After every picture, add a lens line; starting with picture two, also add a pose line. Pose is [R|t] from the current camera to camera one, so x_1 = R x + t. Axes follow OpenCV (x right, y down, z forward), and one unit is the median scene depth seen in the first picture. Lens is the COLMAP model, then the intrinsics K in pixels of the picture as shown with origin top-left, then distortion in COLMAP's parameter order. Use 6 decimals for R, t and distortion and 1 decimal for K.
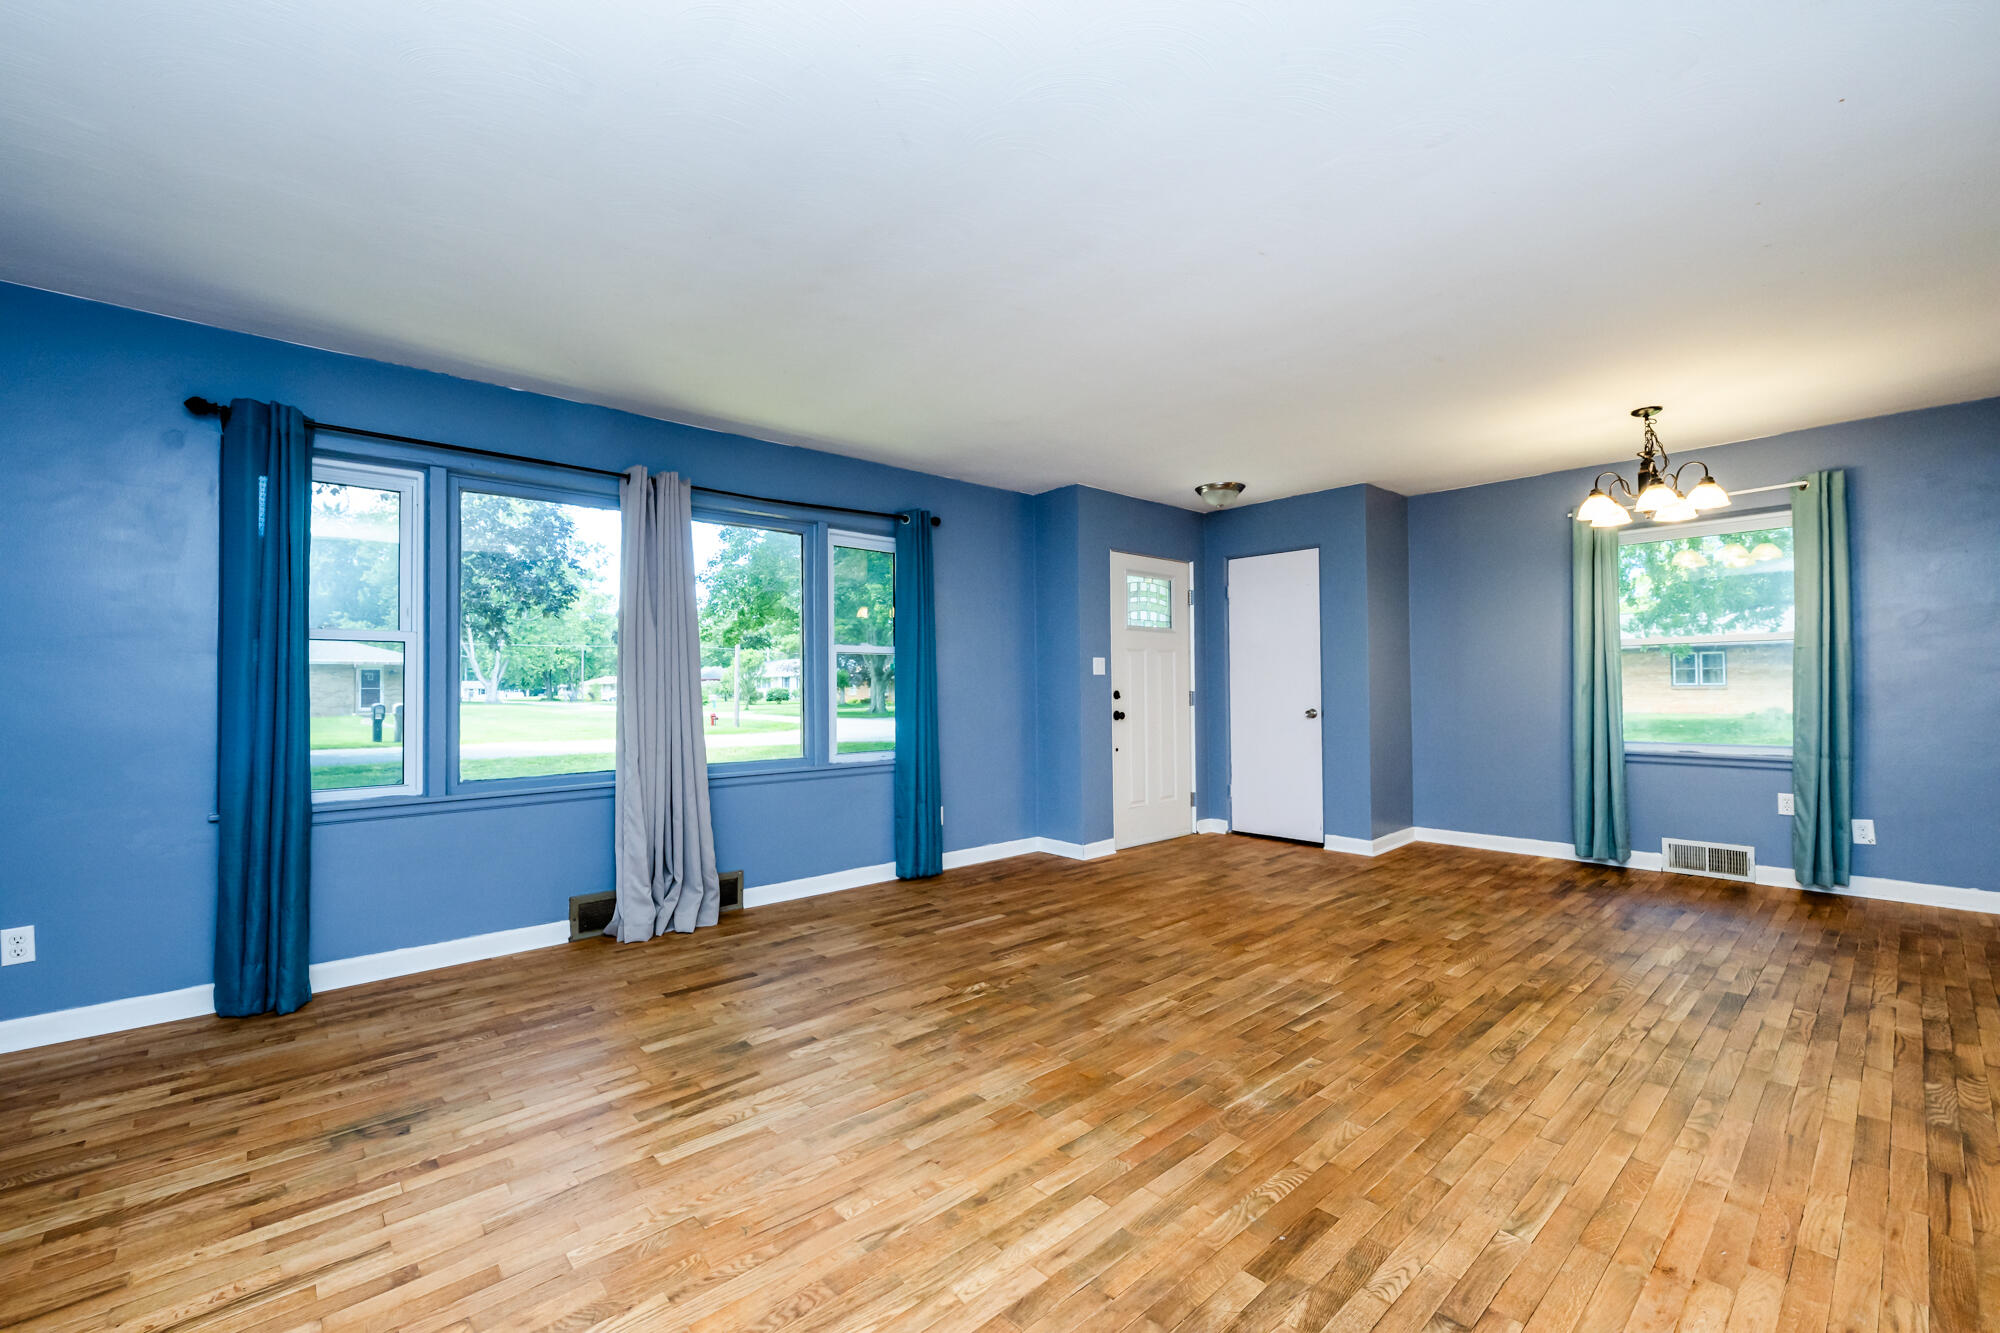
lens RADIAL K [[808.5, 0, 1025.9], [0, 808.5, 670.2], [0, 0, 1]] dist [0.000992, 0.000335]
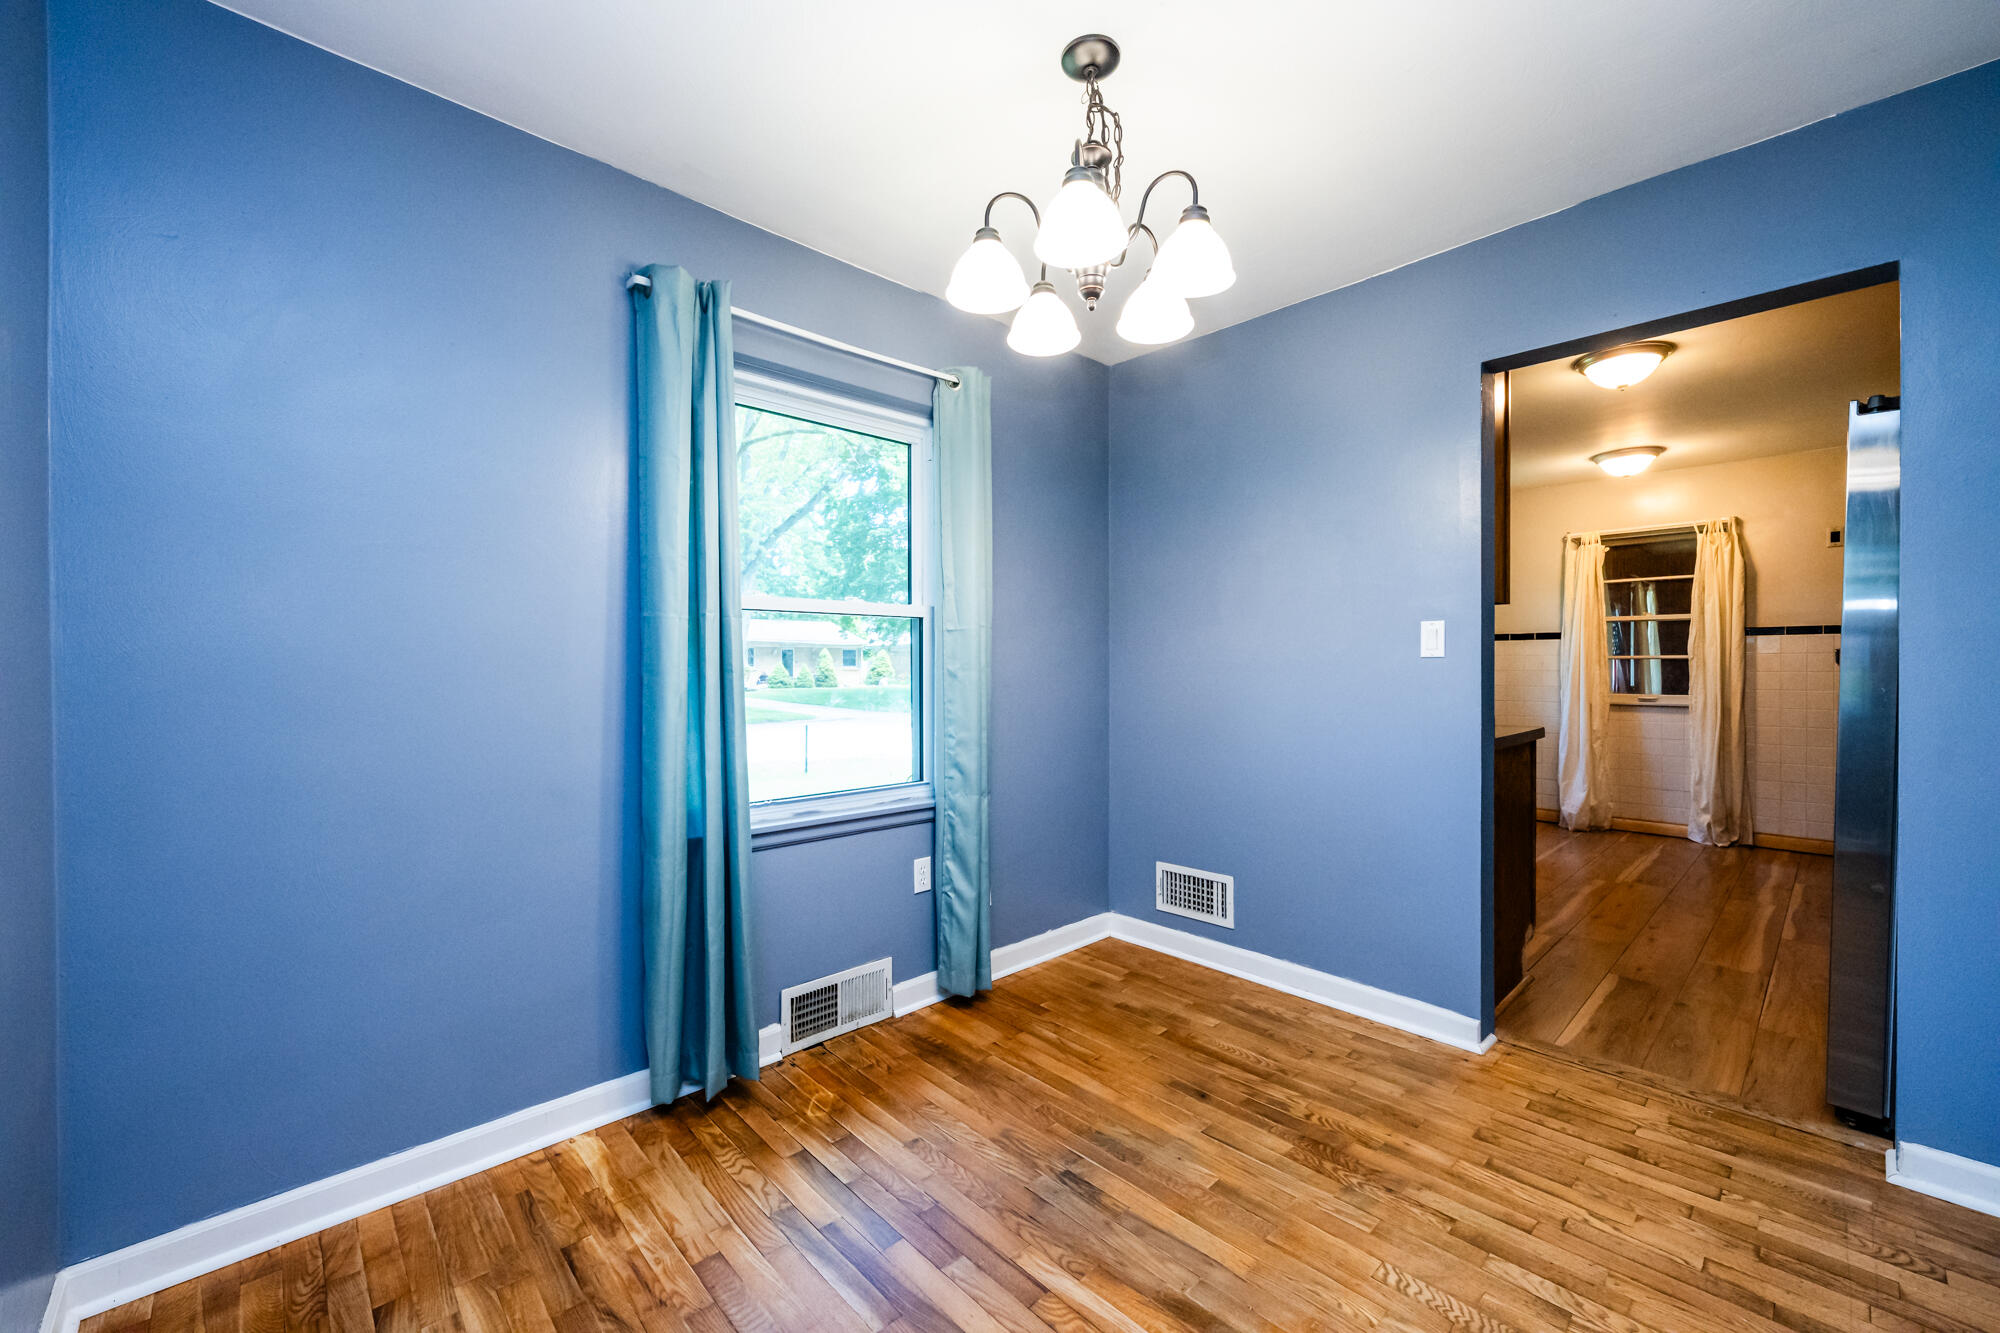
lens RADIAL K [[808.5, 0, 992.9], [0, 808.5, 670.6], [0, 0, 1]] dist [0.000992, 0.000335]
pose [[-0.031980, -0.002422, 0.999486, 0.319337], [-0.020061, 0.999797, 0.001781, 0.002607], [-0.999287, -0.019994, -0.032022, 1.028066]]
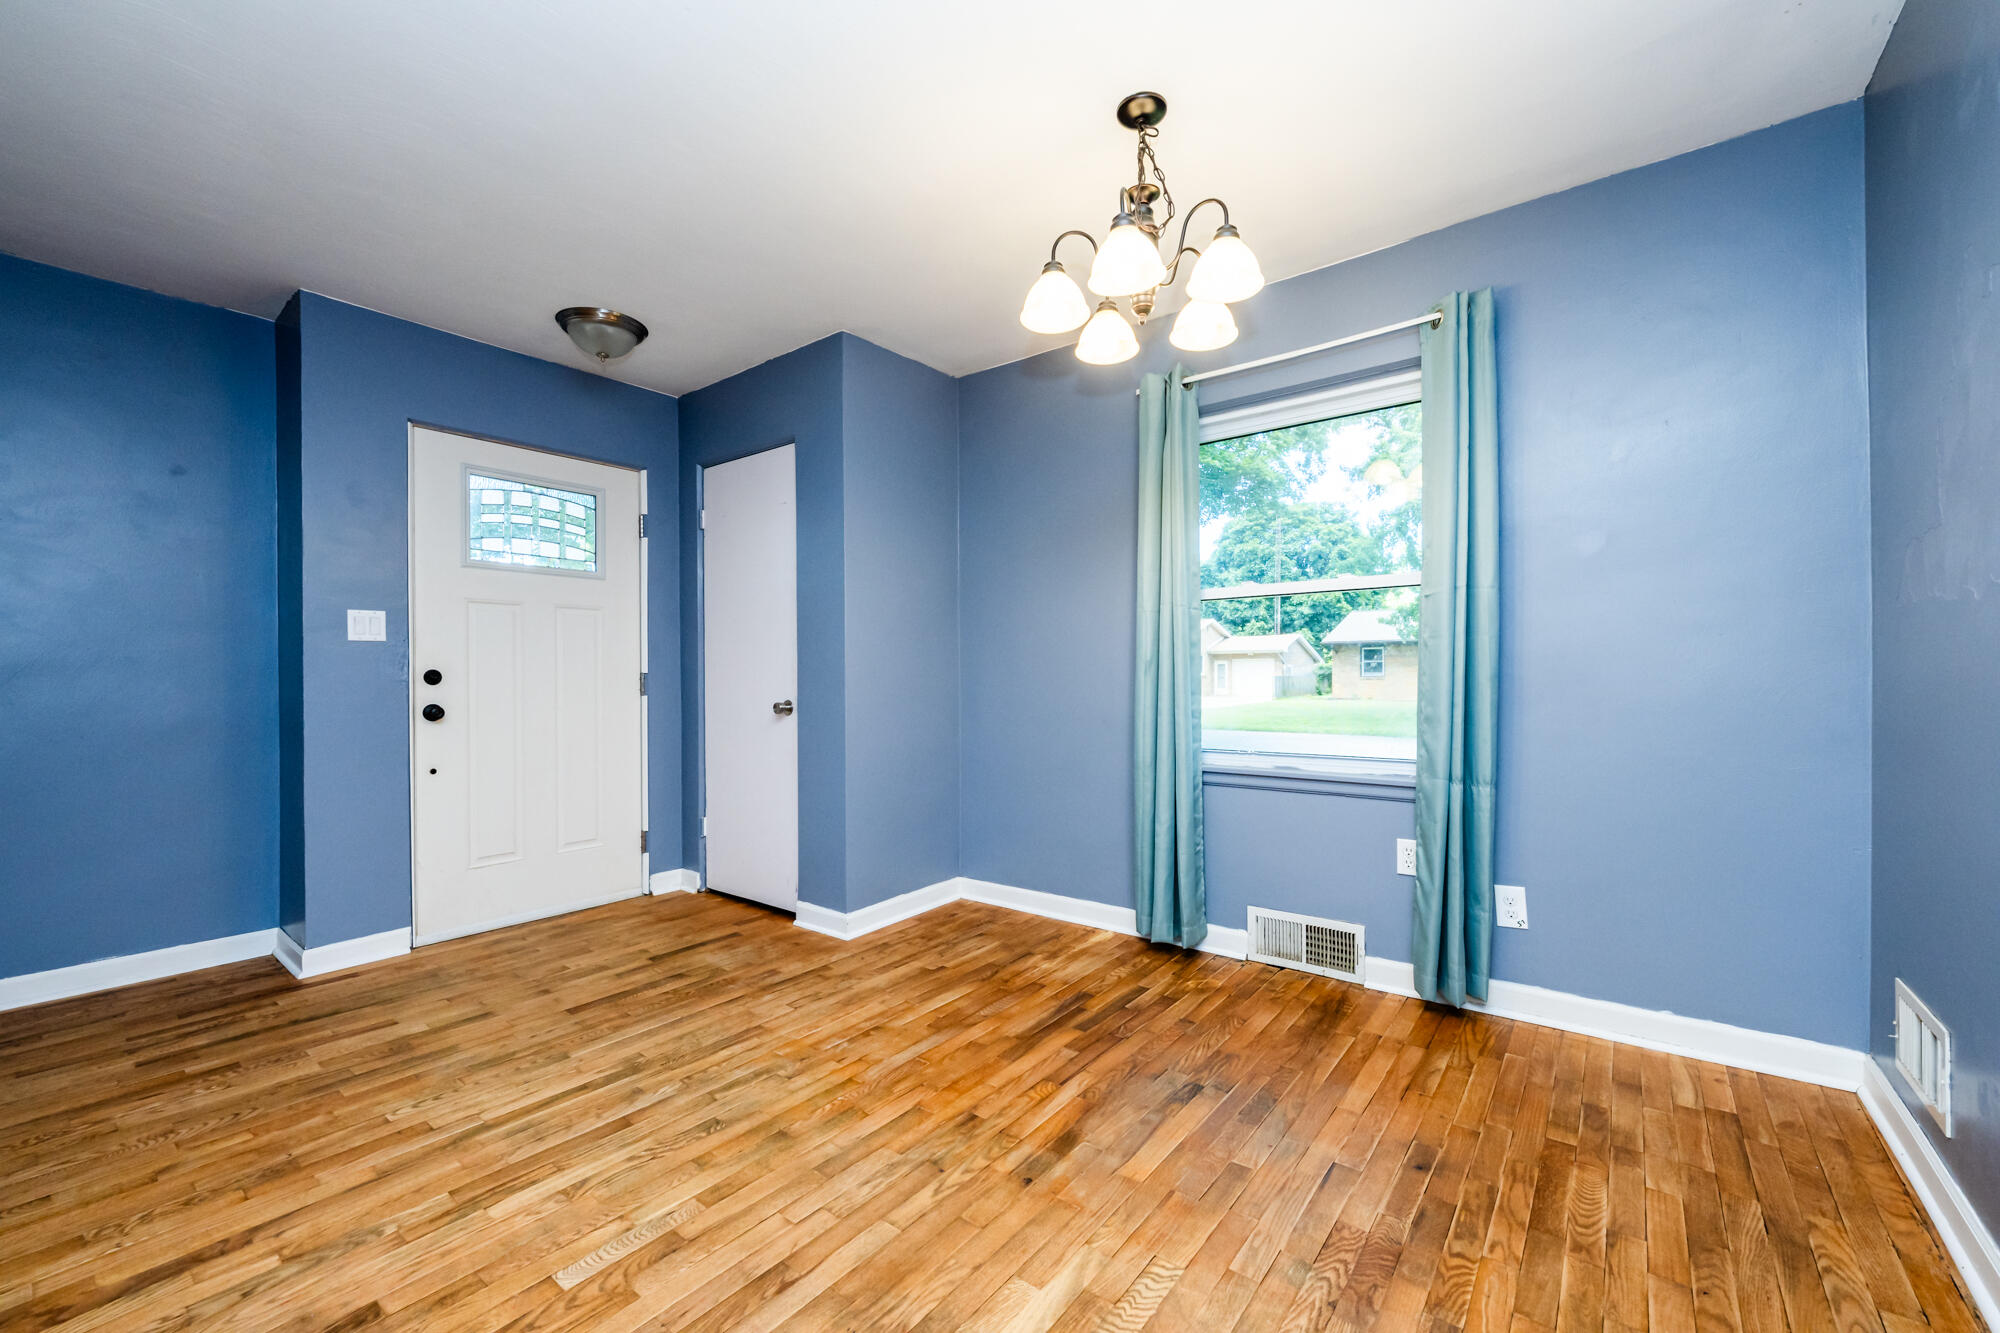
lens RADIAL K [[808.5, 0, 1003.7], [0, 808.5, 676.5], [0, 0, 1]] dist [0.000992, 0.000335]
pose [[0.983854, 0.003174, 0.178944, 0.566263], [-0.006682, 0.999797, 0.019004, 0.022161], [-0.178848, -0.019893, 0.983676, 0.489429]]
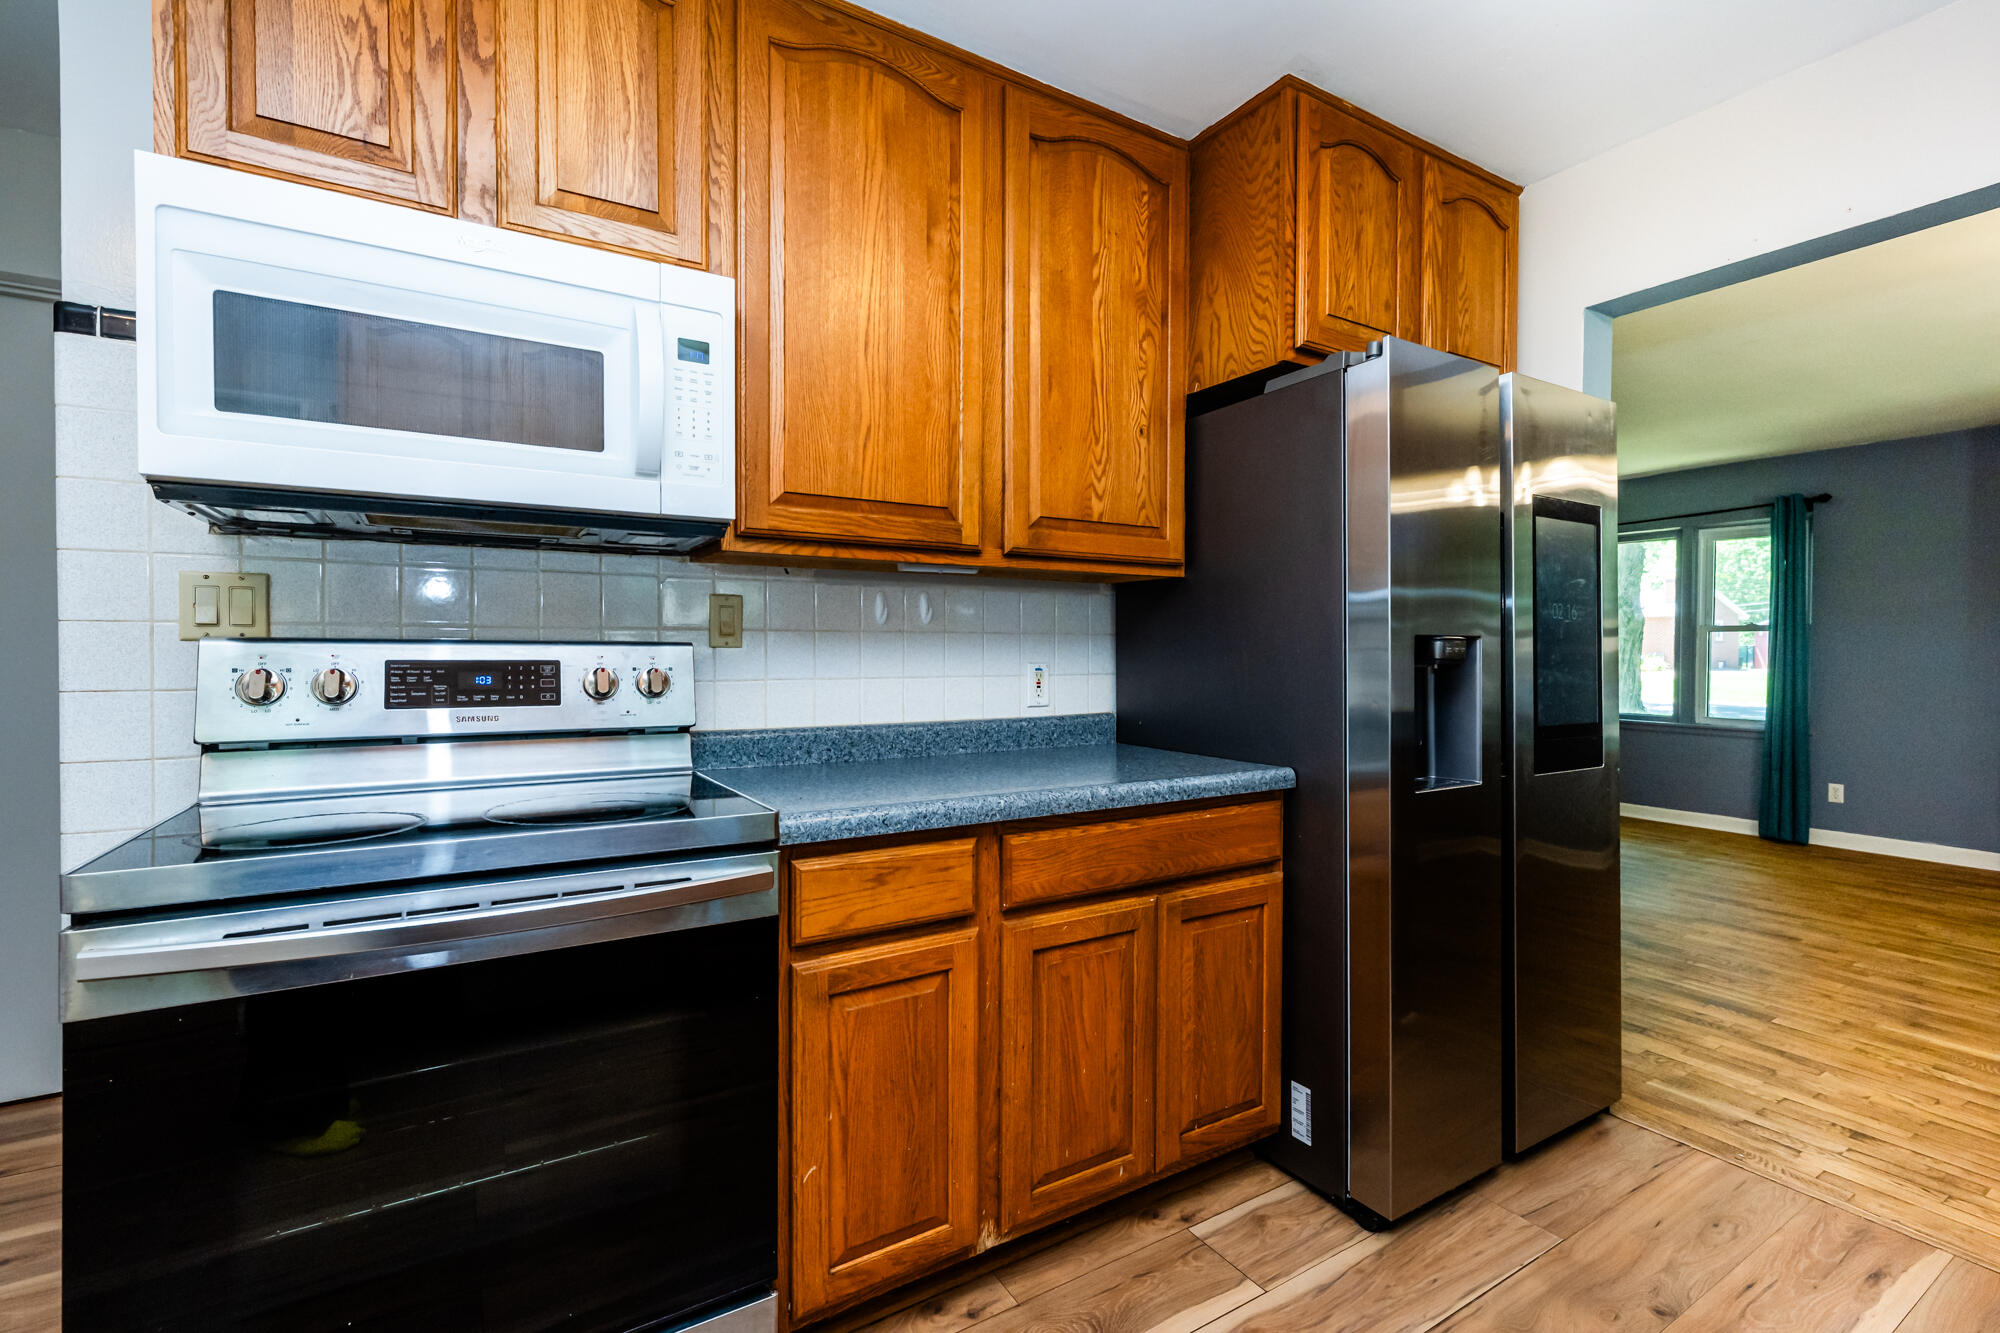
lens RADIAL K [[881.9, 0, 988.4], [0, 881.9, 659.3], [0, 0, 1]] dist [0.002087, -0.001160]
pose [[-0.177575, 0.016201, -0.983974, 1.392635], [0.020744, 0.999704, 0.012717, -0.023955], [0.983889, -0.018153, -0.177858, 0.217199]]
